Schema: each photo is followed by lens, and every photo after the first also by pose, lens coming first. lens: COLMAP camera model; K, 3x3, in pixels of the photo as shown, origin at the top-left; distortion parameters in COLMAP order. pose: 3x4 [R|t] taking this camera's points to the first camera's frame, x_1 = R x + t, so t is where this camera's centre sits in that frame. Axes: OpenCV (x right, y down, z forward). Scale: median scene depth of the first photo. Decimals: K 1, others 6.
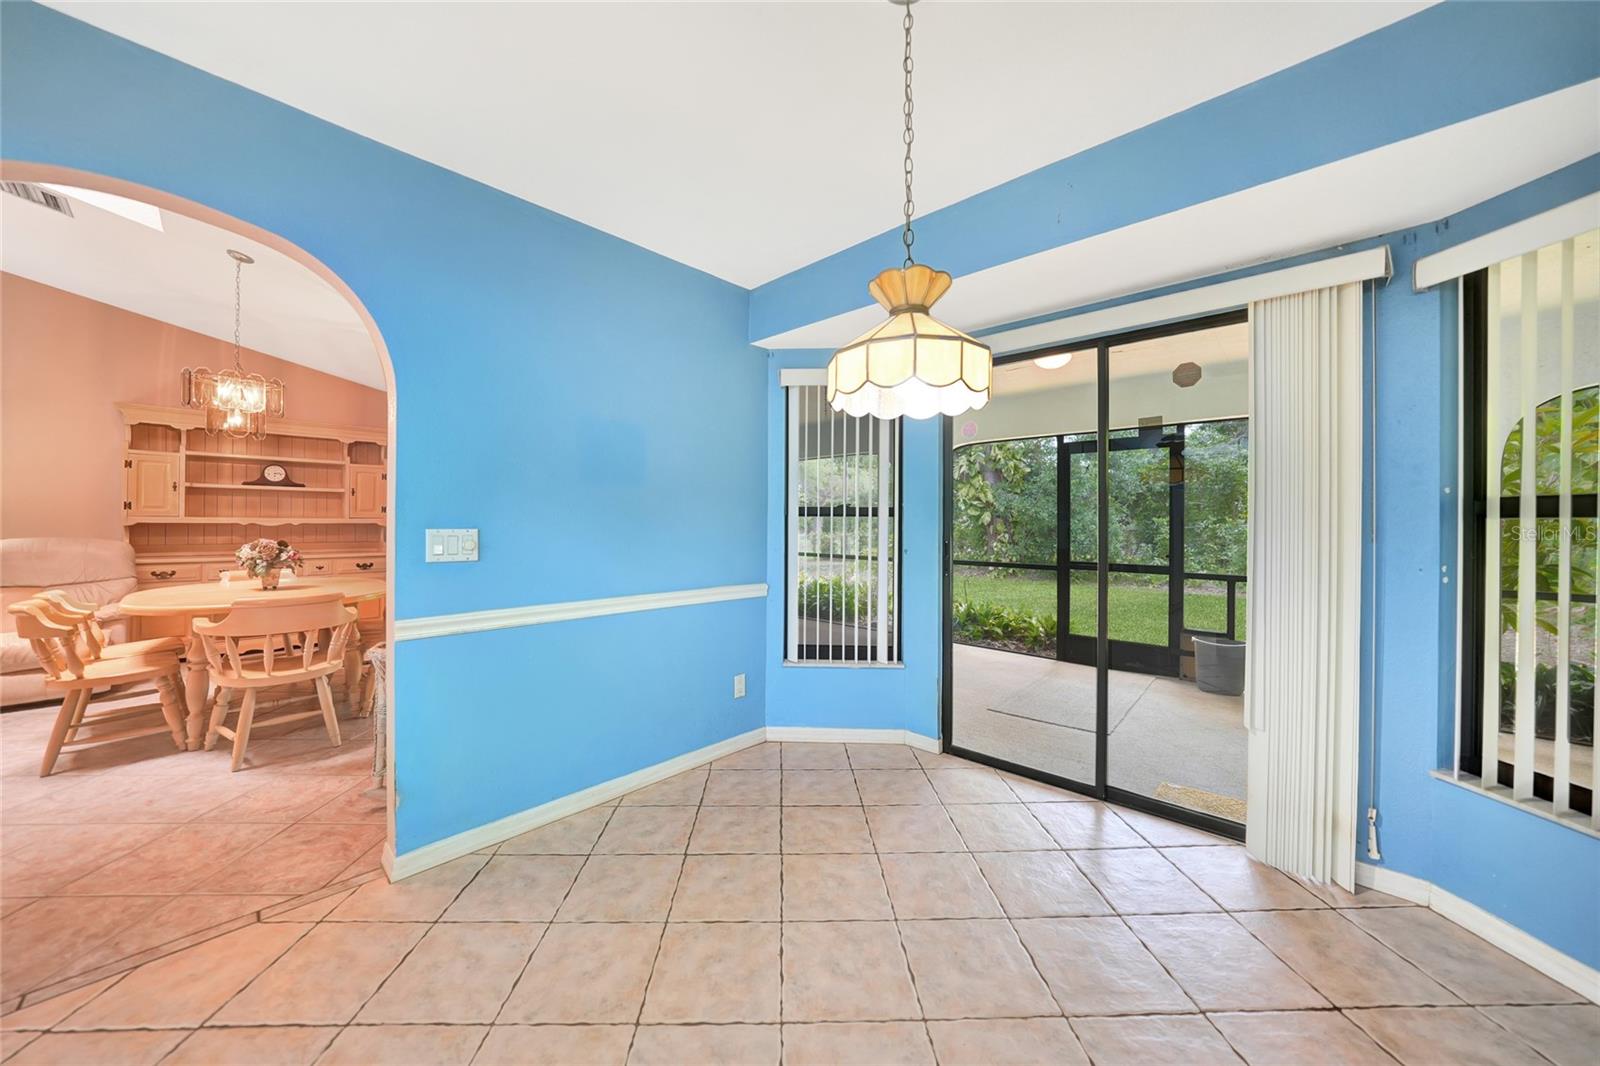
lens RADIAL K [[569.1, 0, 796.0], [0, 569.1, 524.4], [0, 0, 1]] dist [-0.031746, 0.007233]
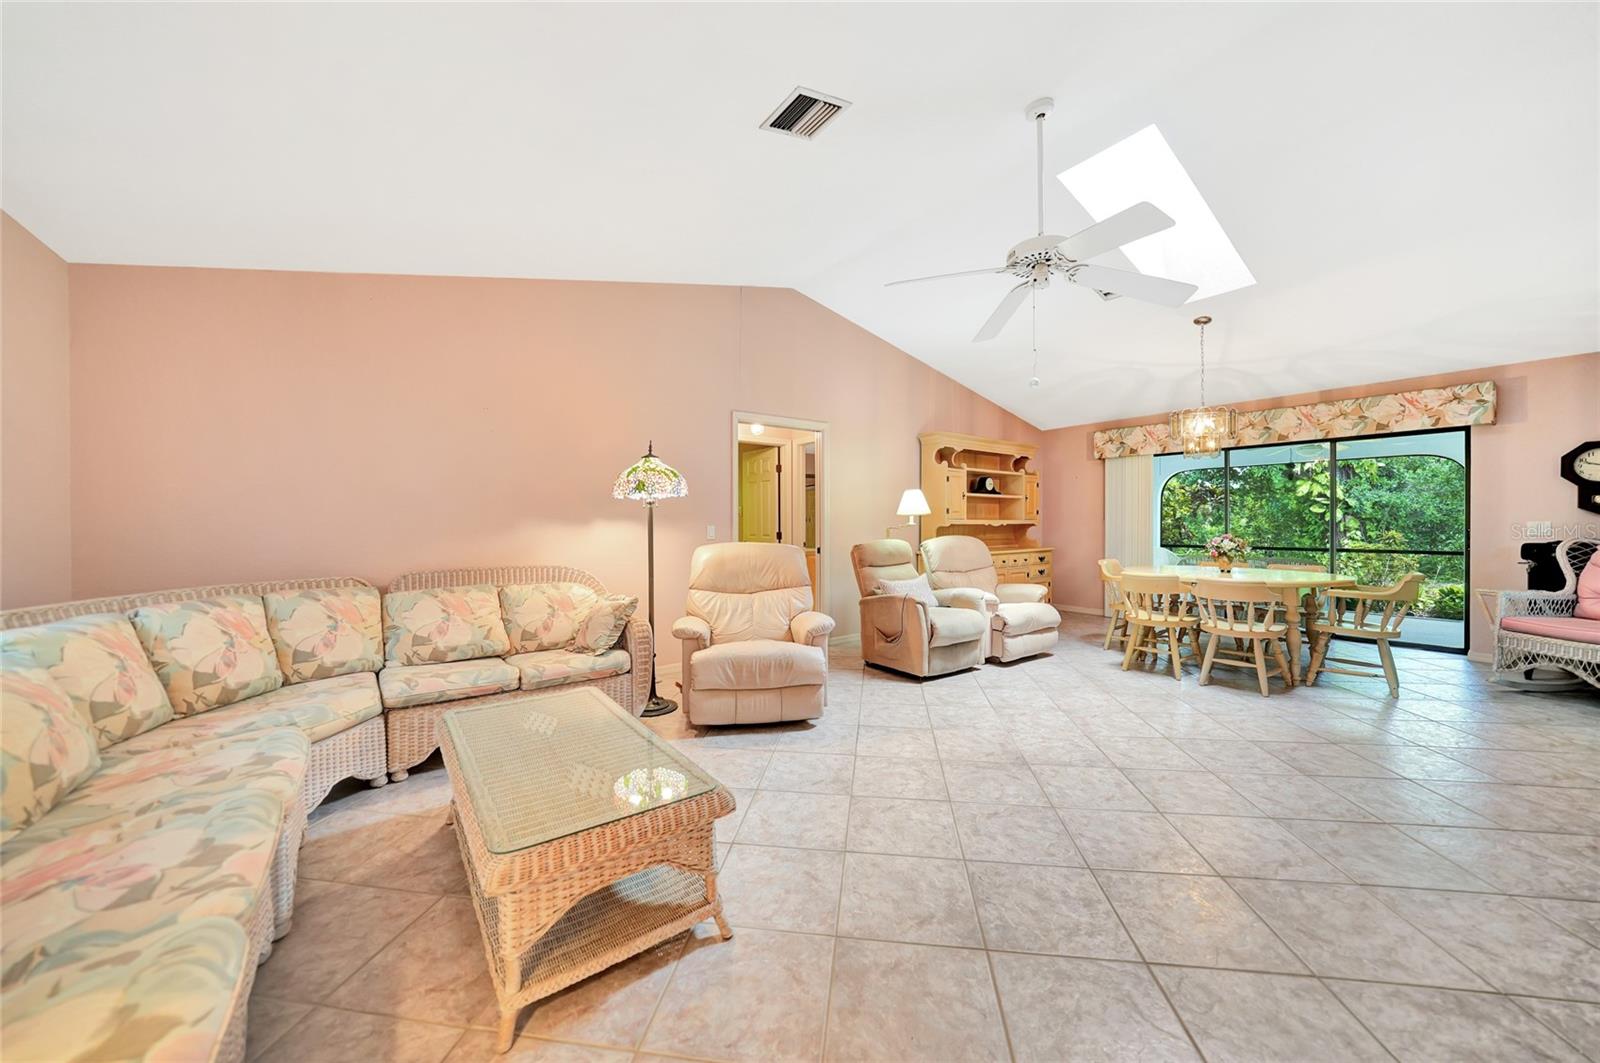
lens RADIAL K [[578.6, 0, 787.1], [0, 578.6, 529.6], [0, 0, 1]] dist [-0.034473, 0.007975]
pose [[0.983758, -0.007075, -0.179361, -1.151653], [0.008532, 0.999937, 0.007355, -0.002886], [0.179297, -0.008766, 0.983756, -0.344672]]
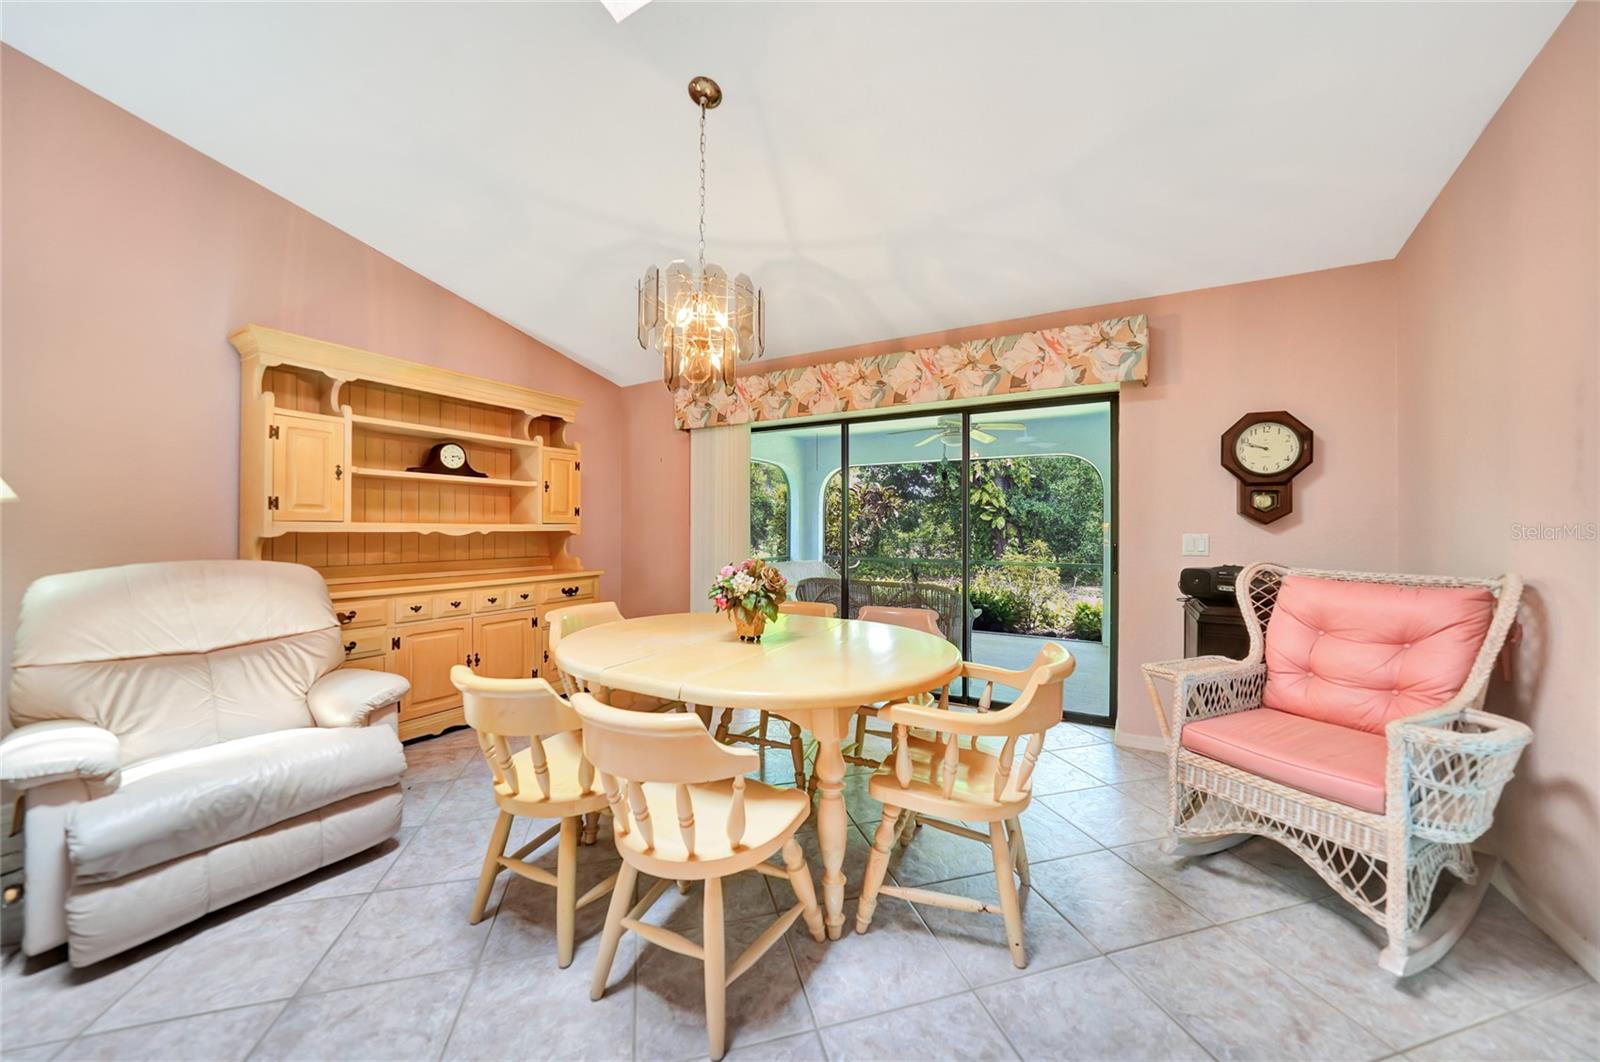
lens RADIAL K [[572.4, 0, 808.0], [0, 572.4, 530.4], [0, 0, 1]] dist [-0.032615, 0.007310]
pose [[0.969070, -0.002738, 0.246769, -0.693728], [0.001826, 0.999991, 0.003925, -0.005403], [-0.246777, -0.003353, 0.969066, 0.243471]]
